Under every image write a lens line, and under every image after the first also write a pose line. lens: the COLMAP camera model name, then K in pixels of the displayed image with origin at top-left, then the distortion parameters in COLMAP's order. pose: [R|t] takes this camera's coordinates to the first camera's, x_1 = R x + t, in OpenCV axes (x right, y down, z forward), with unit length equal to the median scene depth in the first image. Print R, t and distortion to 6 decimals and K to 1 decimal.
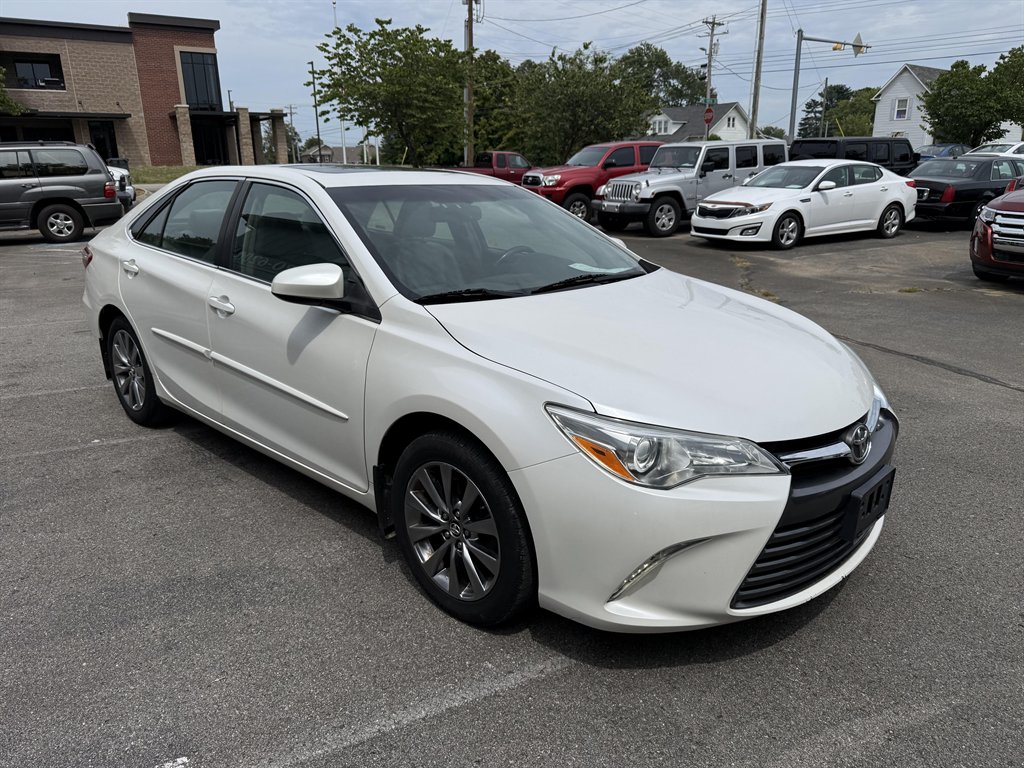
lens RADIAL K [[791.5, 0, 511.7], [0, 791.5, 407.6], [0, 0, 1]] dist [0.095282, -0.184571]
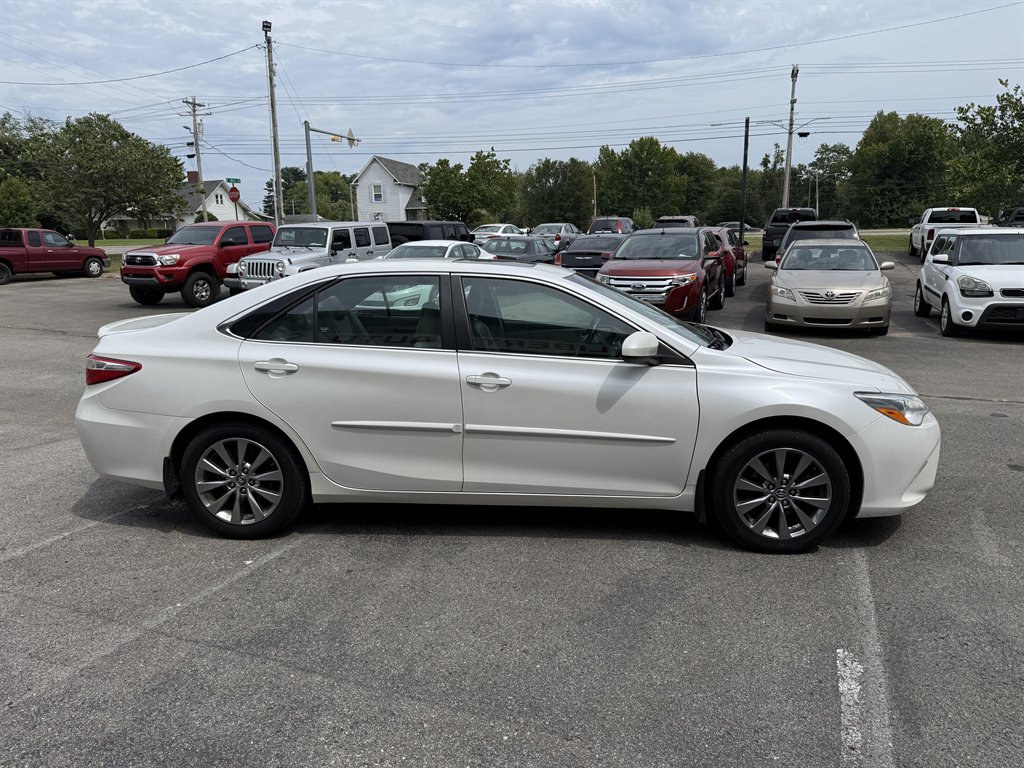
lens RADIAL K [[832.0, 0, 512.0], [0, 832.0, 384.0], [0, 0, 1]] dist [0.129596, -0.272136]
pose [[0.721263, -0.124968, 0.681295, -0.355243], [0.204937, 0.978054, -0.037558, -0.022138], [-0.661650, 0.166712, 0.731045, 0.030667]]
